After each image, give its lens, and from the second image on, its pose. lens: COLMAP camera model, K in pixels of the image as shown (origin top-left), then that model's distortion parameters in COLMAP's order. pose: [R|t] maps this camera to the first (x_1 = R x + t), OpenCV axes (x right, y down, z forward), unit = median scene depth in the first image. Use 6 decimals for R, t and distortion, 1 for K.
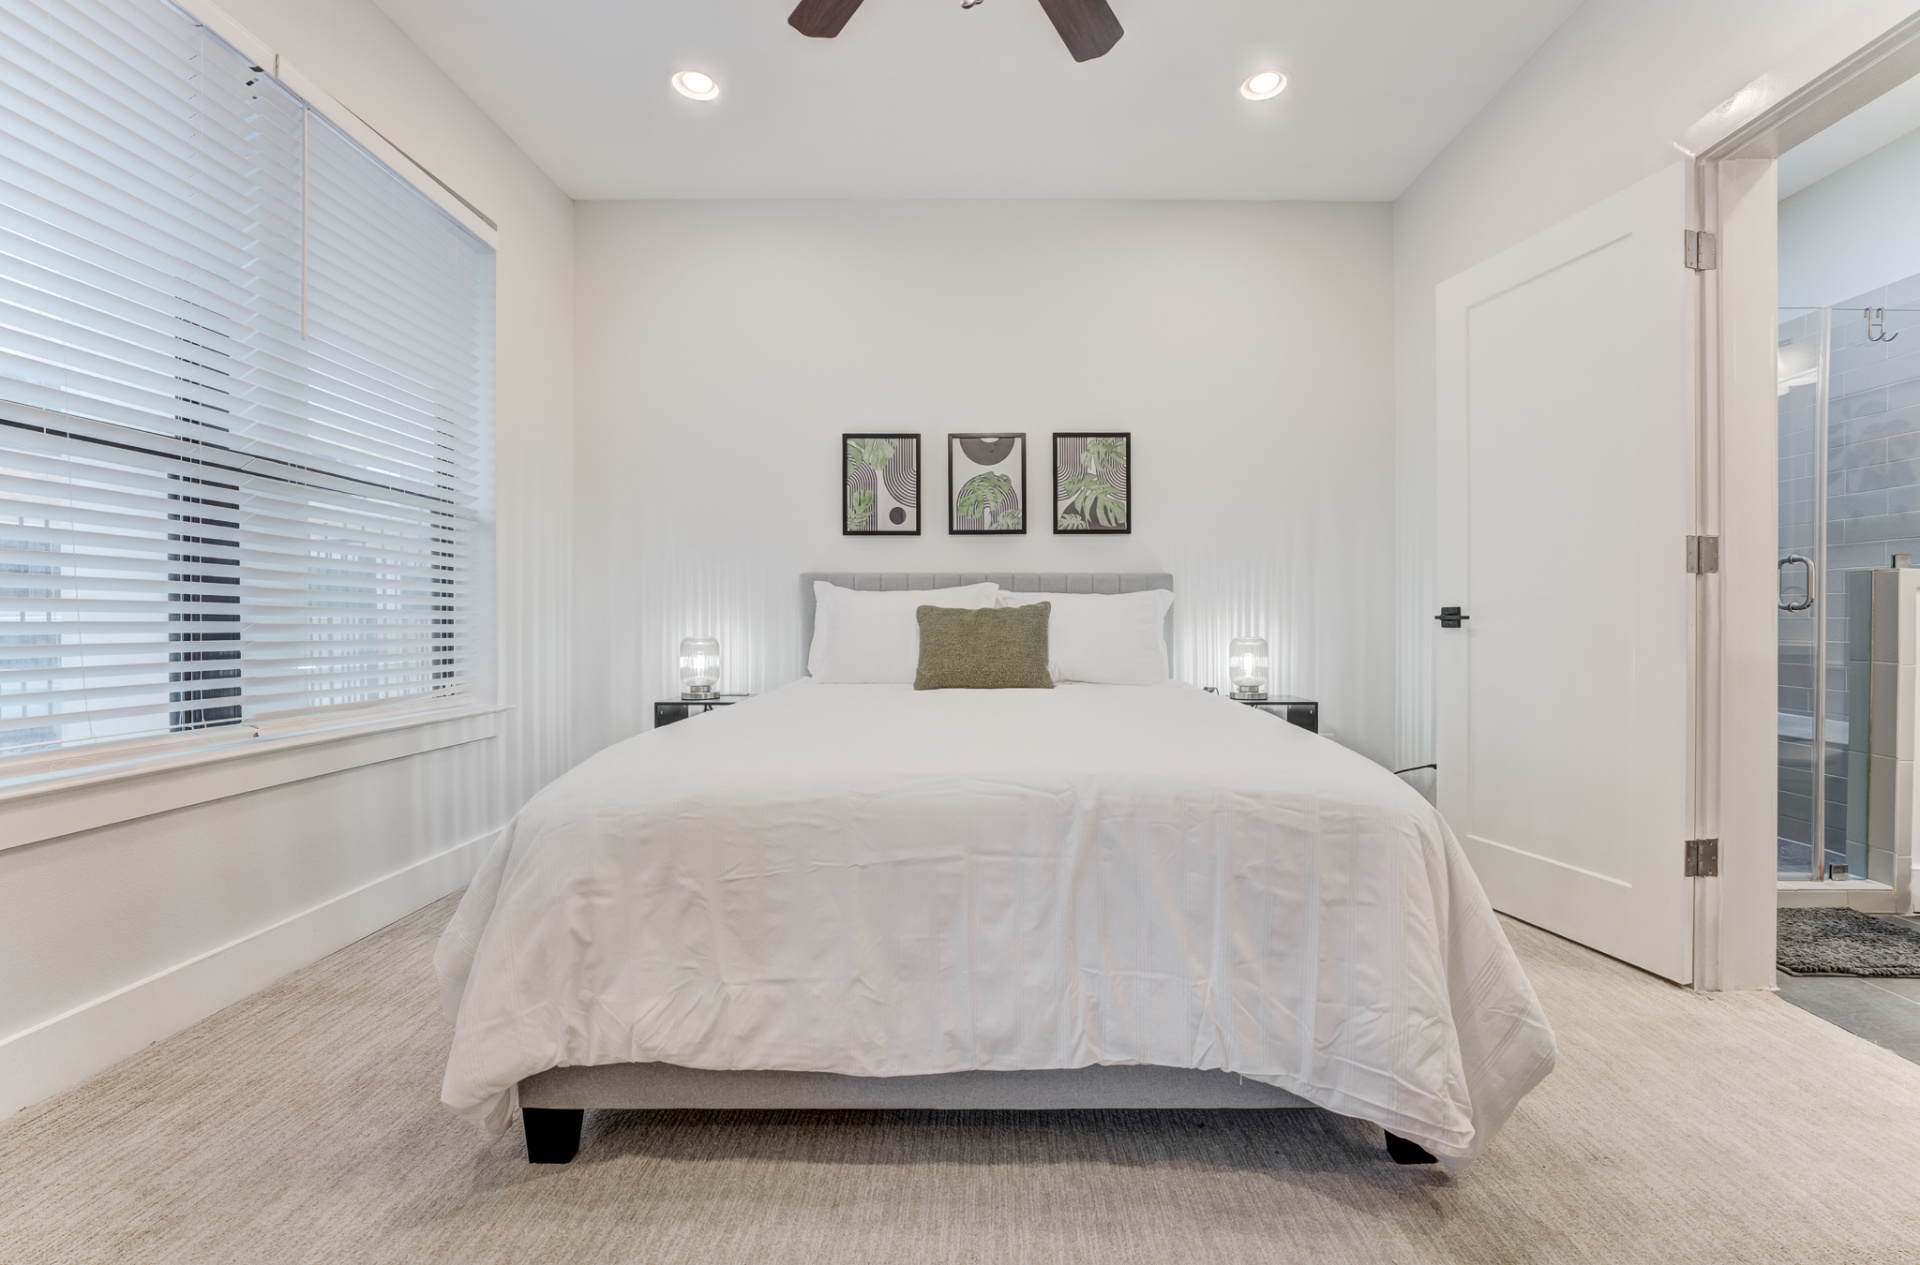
lens RADIAL K [[791.7, 0, 999.2], [0, 791.7, 628.0], [0, 0, 1]] dist [-0.013405, 0.000078]
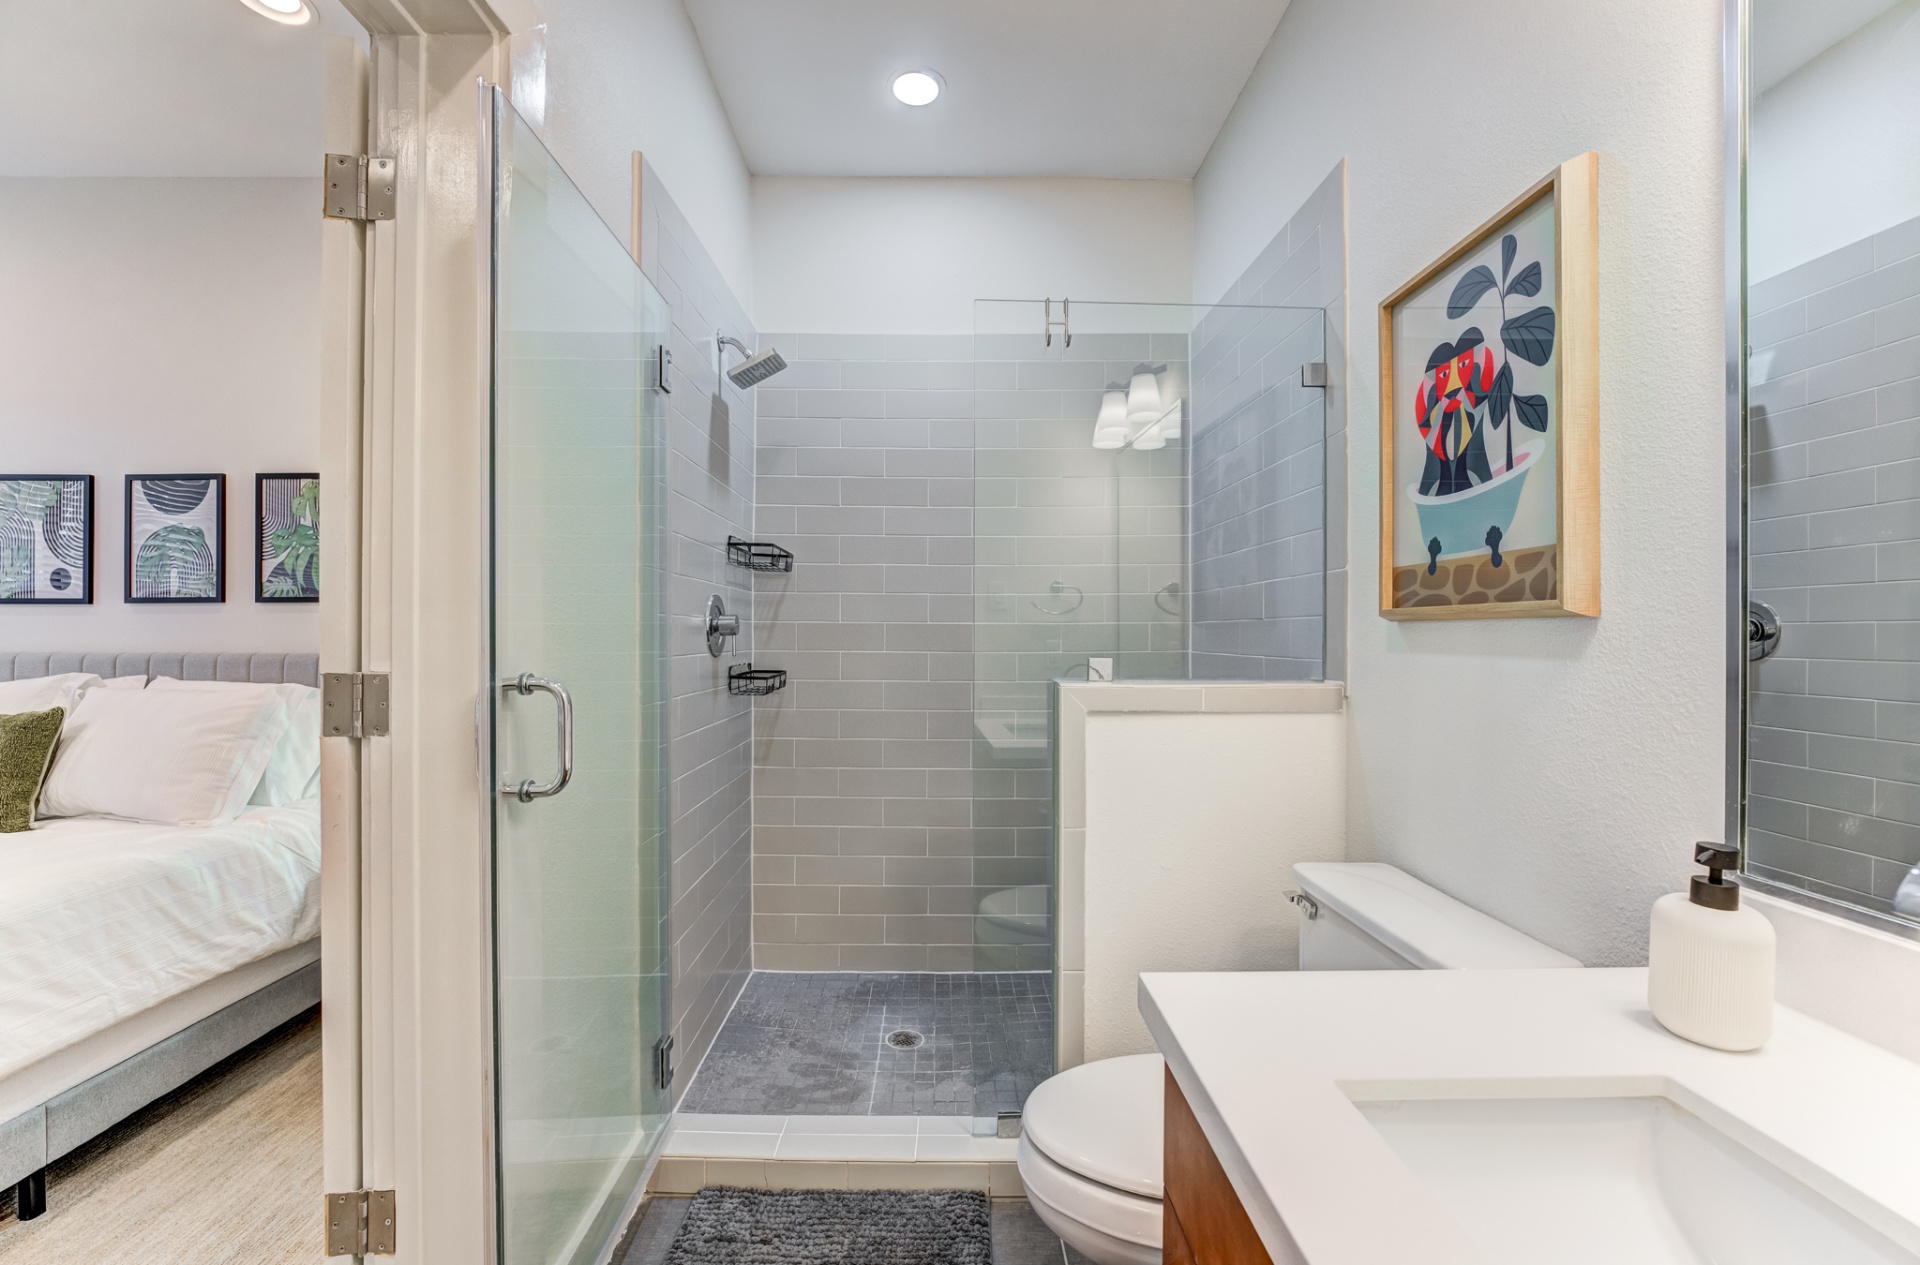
lens RADIAL K [[769.7, 0, 952.5], [0, 769.7, 638.4], [0, 0, 1]] dist [-0.012878, 0.000383]
pose [[0.999950, 0.001805, 0.009817, 0.801884], [-0.001730, 0.999969, -0.007698, -0.083935], [-0.009831, 0.007681, 0.999922, 0.256417]]
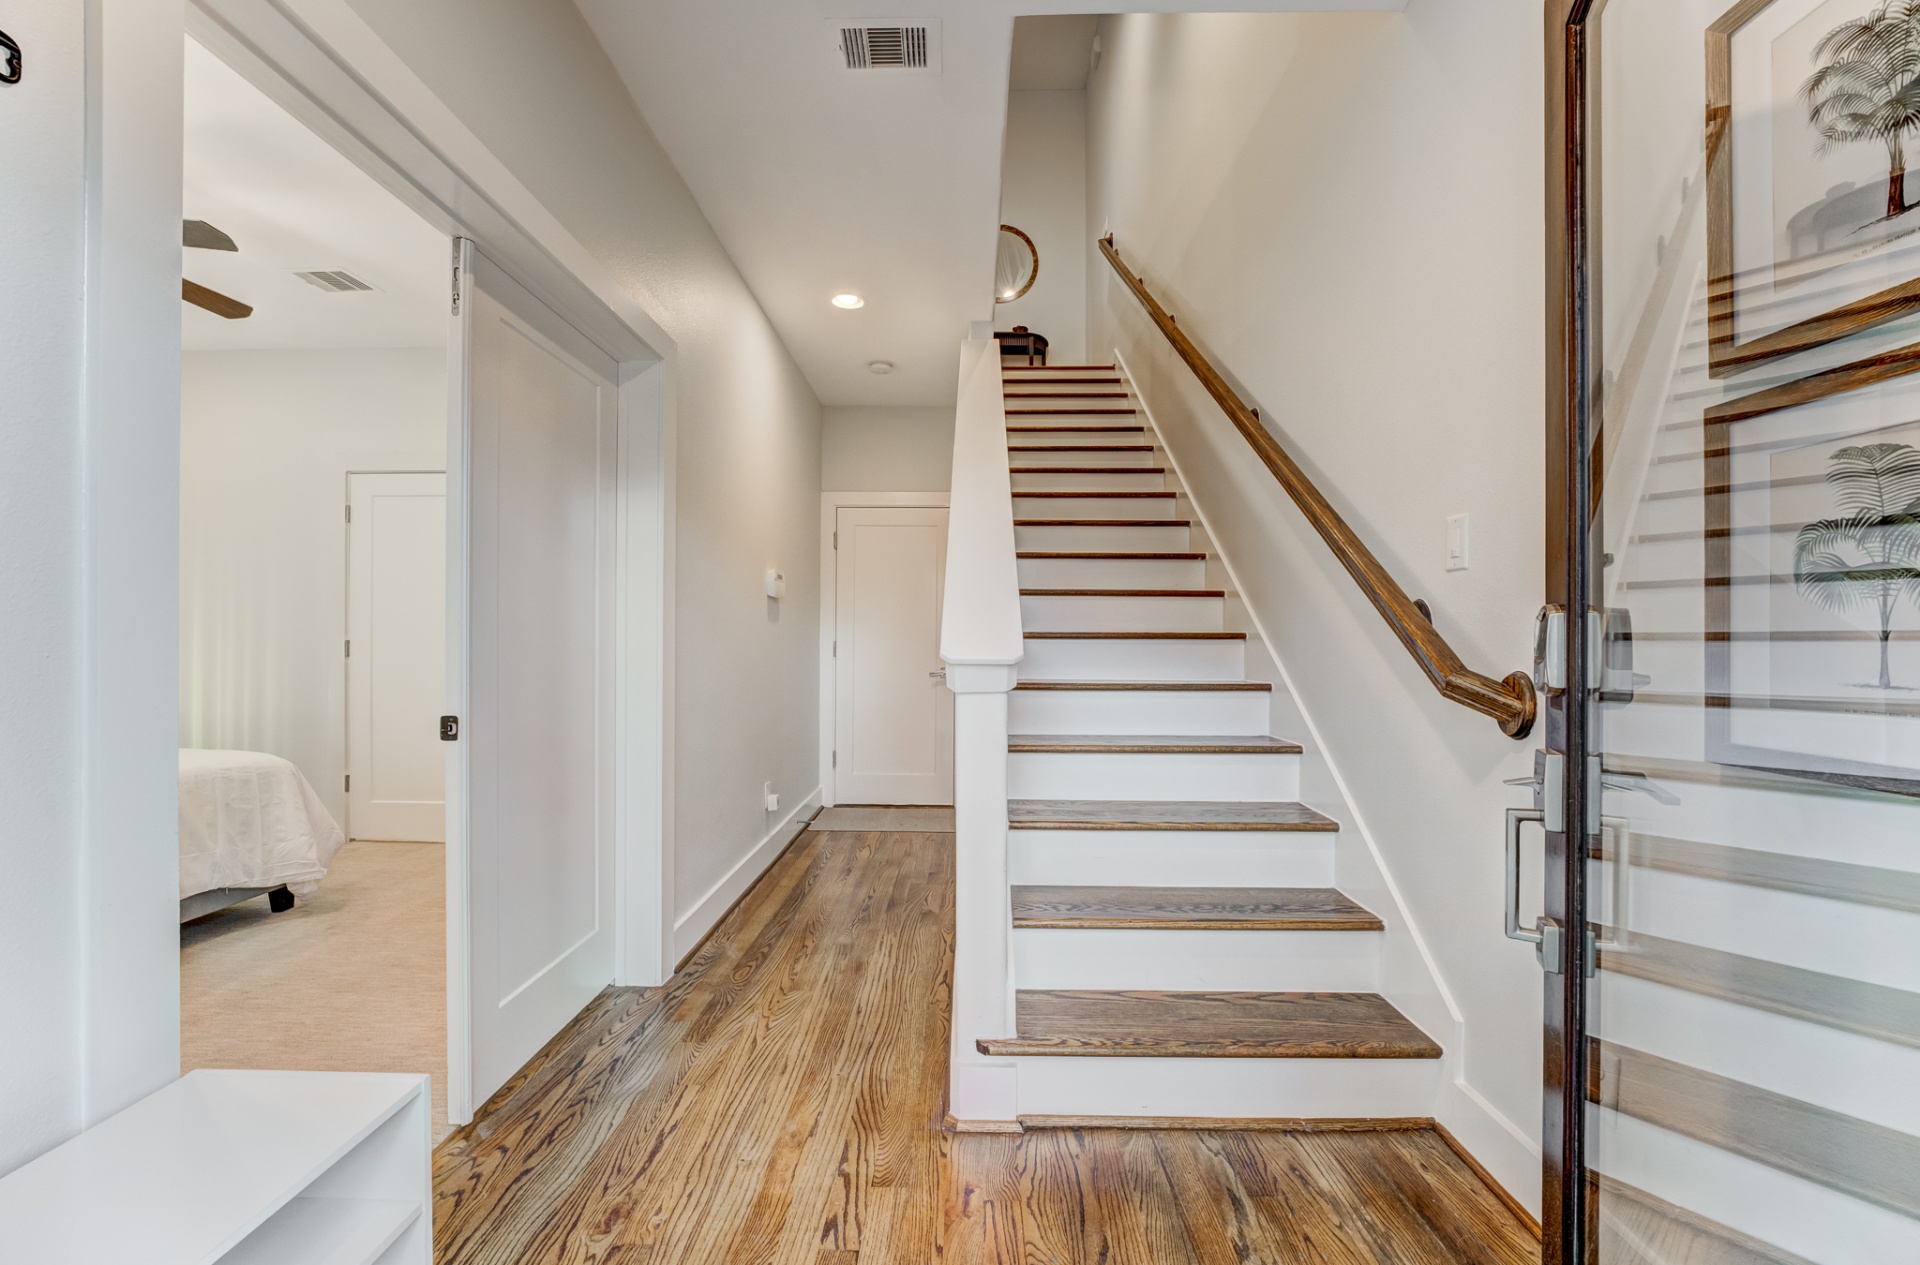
lens RADIAL K [[769.7, 0, 952.5], [0, 769.7, 638.4], [0, 0, 1]] dist [-0.012878, 0.000383]
pose [[0.021383, 0.003898, 0.999764, -0.755431], [0.002719, 0.999988, -0.003957, -0.064788], [-0.999768, 0.002803, 0.021372, -0.477596]]
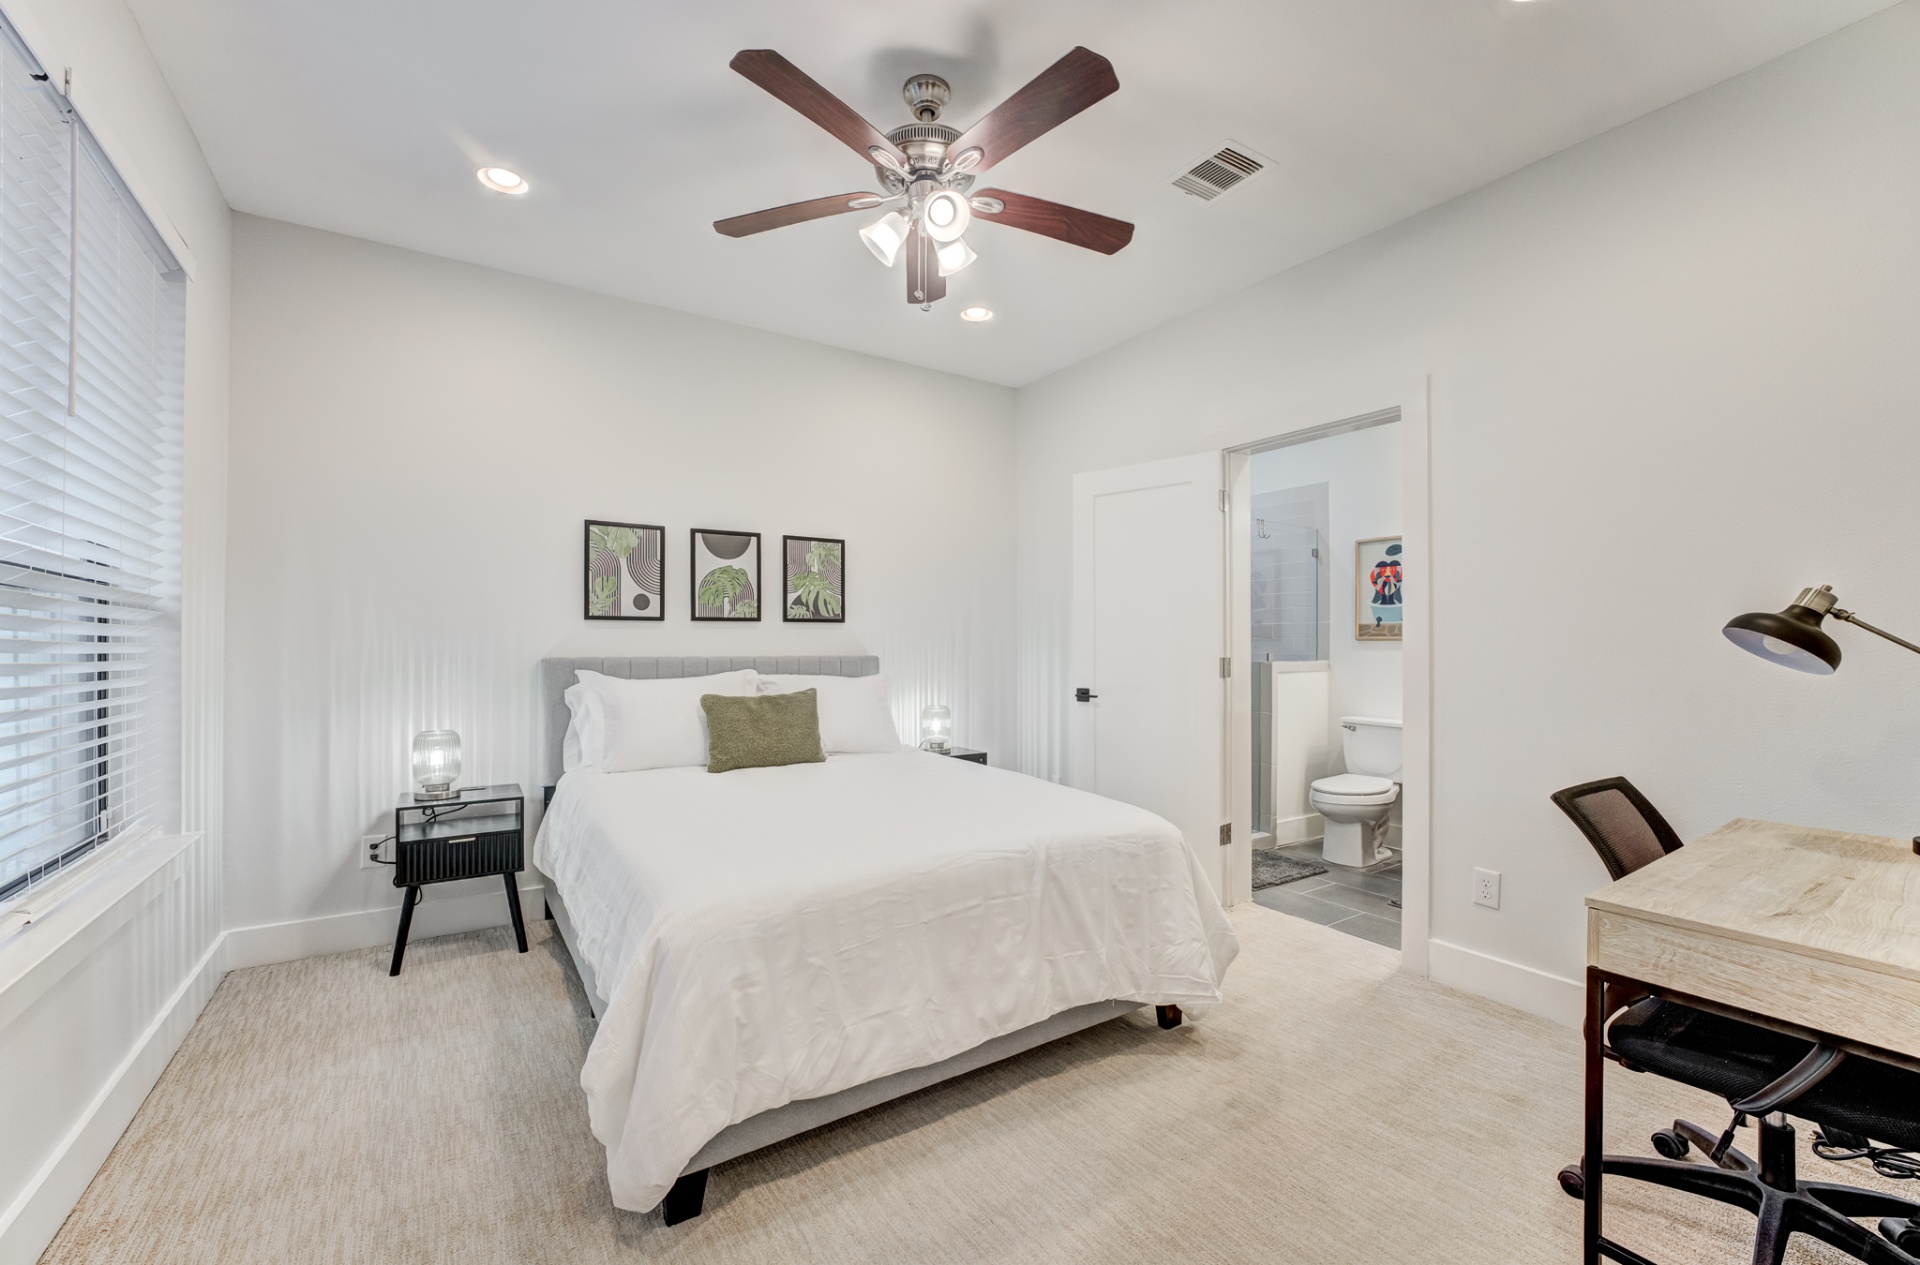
lens RADIAL K [[772.9, 0, 963.9], [0, 772.9, 643.7], [0, 0, 1]] dist [-0.011233, 0.000250]
pose [[0.833312, 0.001942, 0.552799, -0.361368], [0.003148, 0.999961, -0.008259, -0.082033], [-0.552794, 0.008622, 0.833274, -0.097077]]
